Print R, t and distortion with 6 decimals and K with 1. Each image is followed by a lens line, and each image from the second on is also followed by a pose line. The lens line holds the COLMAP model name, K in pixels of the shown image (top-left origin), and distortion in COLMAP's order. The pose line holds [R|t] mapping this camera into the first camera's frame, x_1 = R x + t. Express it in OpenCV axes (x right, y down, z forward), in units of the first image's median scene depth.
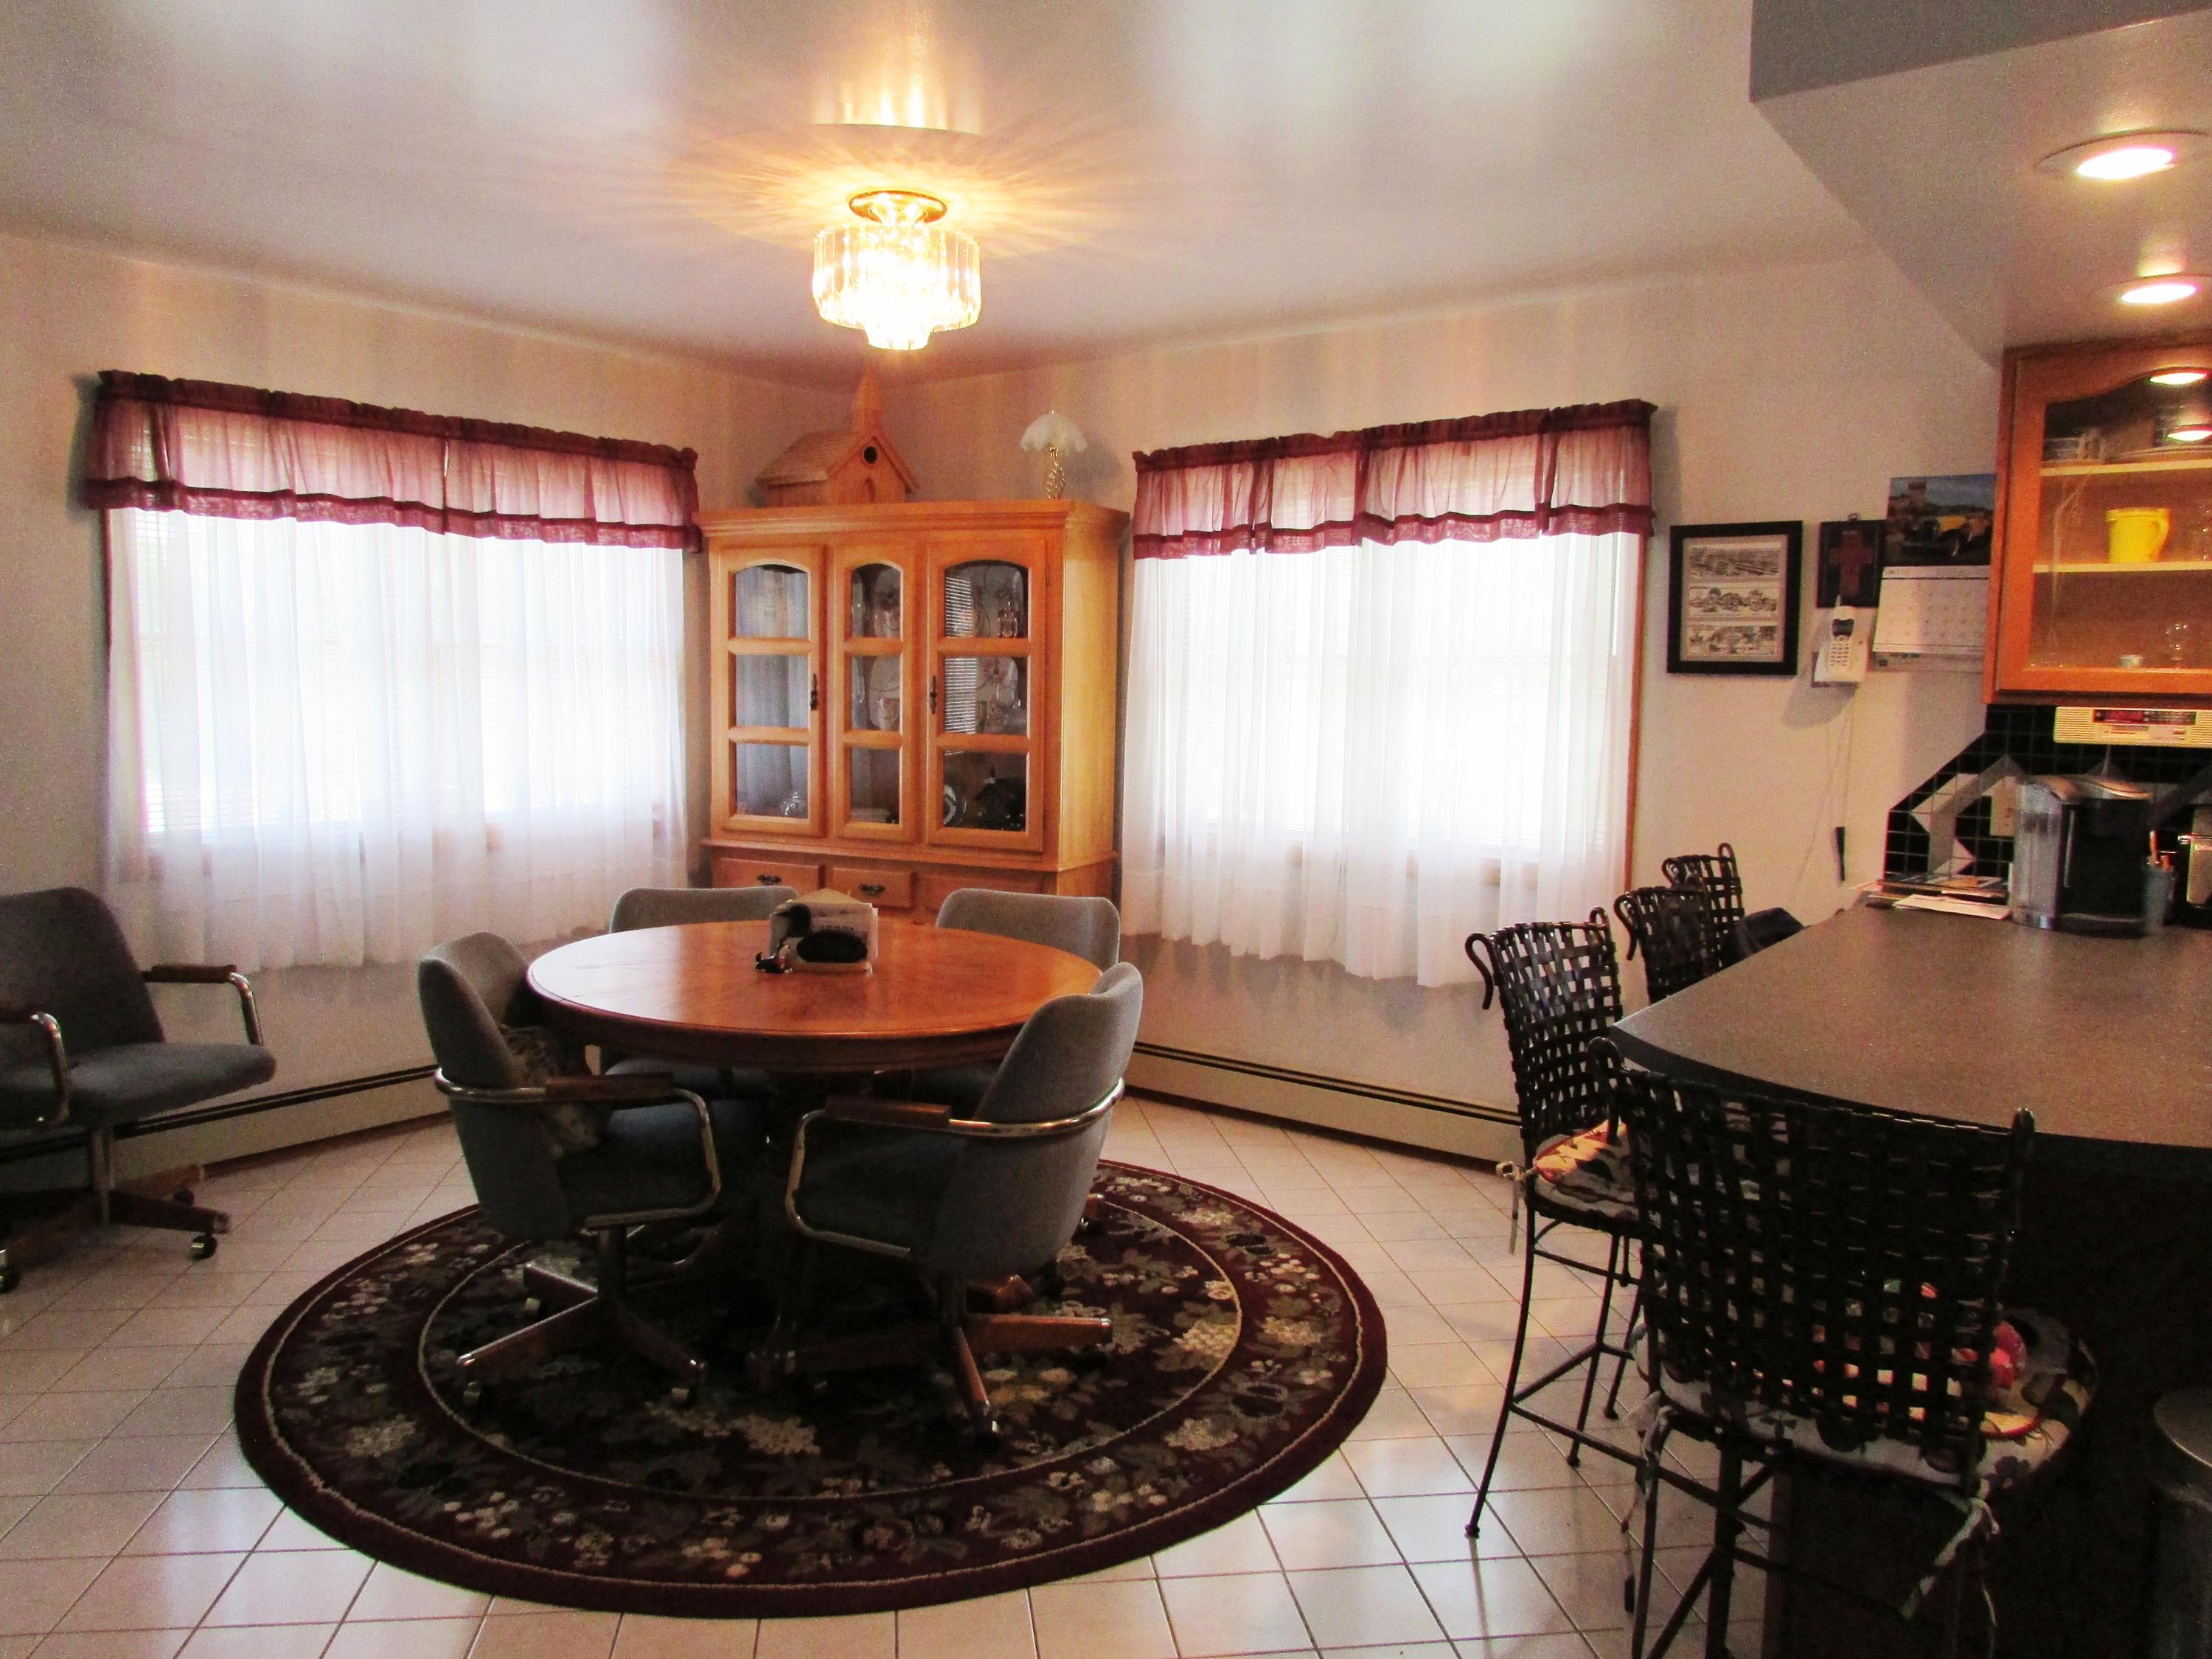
lens RADIAL K [[1556.1, 0, 1098.4], [0, 1556.1, 823.7], [0, 0, 1]] dist [-0.007771, 0.003311]
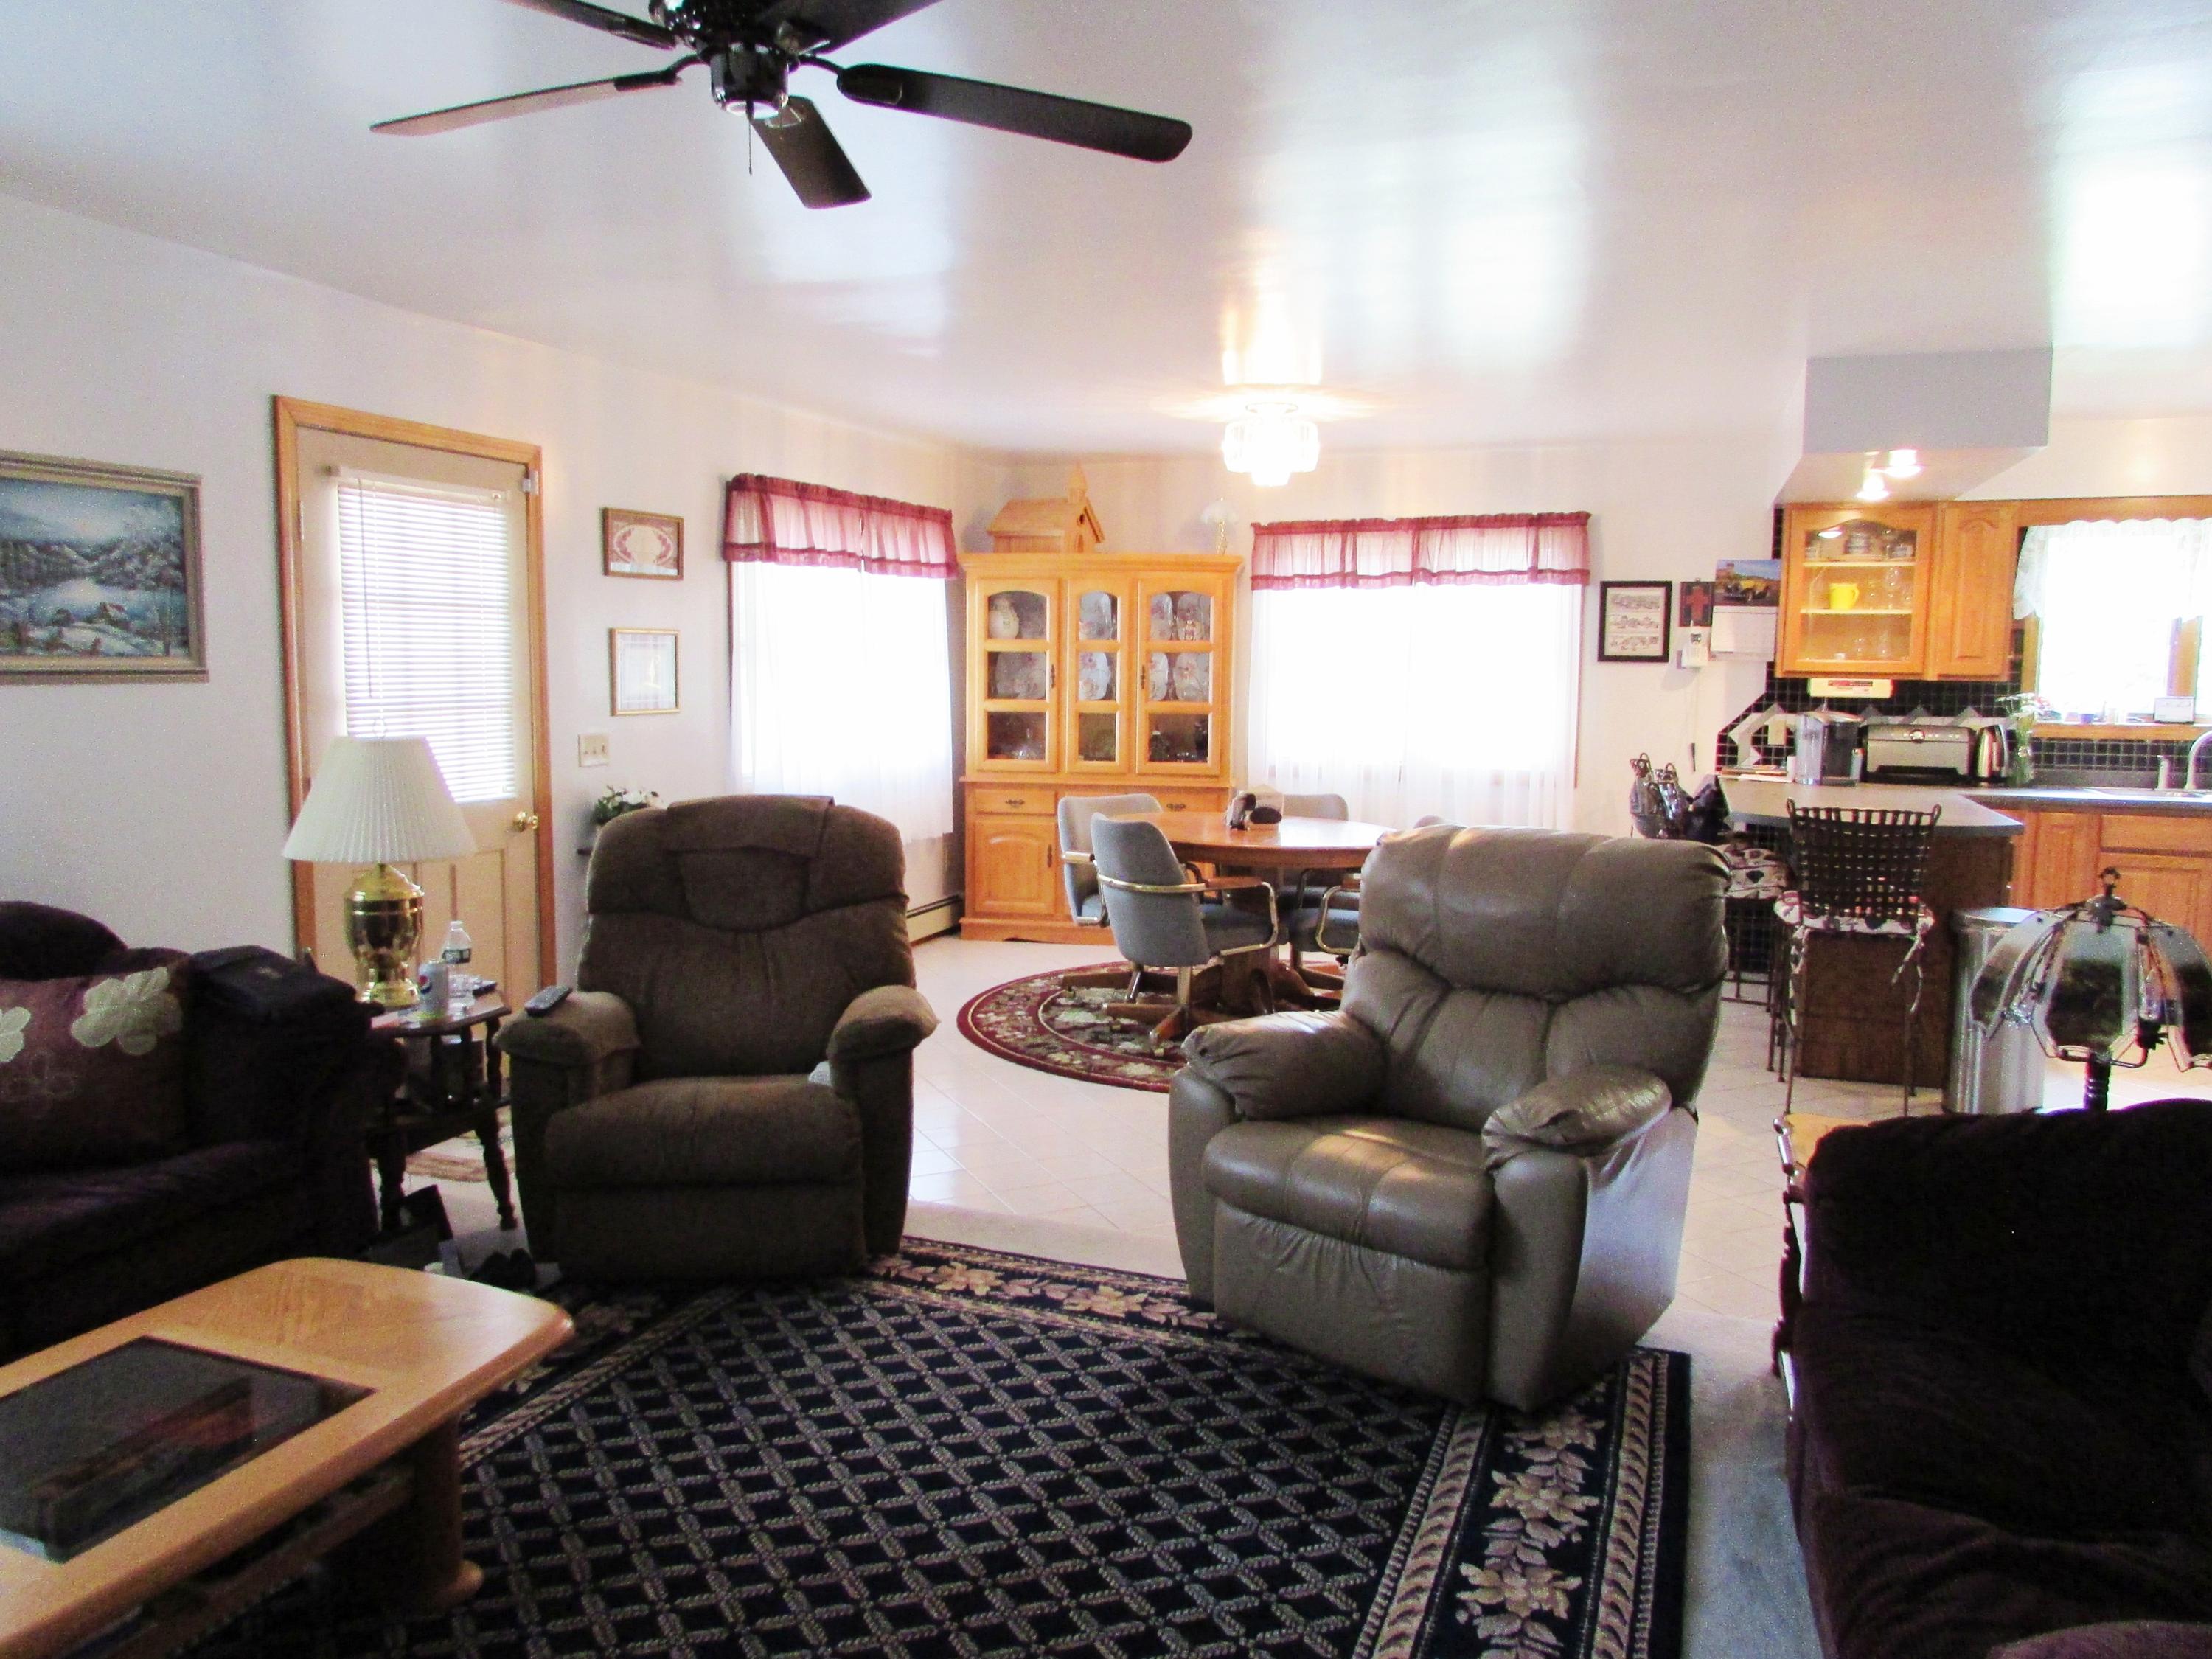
lens RADIAL K [[1556.1, 0, 1112.0], [0, 1556.1, 830.0], [0, 0, 1]] dist [-0.007771, 0.003311]
pose [[0.954727, -0.037982, 0.295050, -0.727877], [0.032714, 0.999205, 0.022770, 0.039895], [-0.295680, -0.012087, 0.955210, -0.574659]]
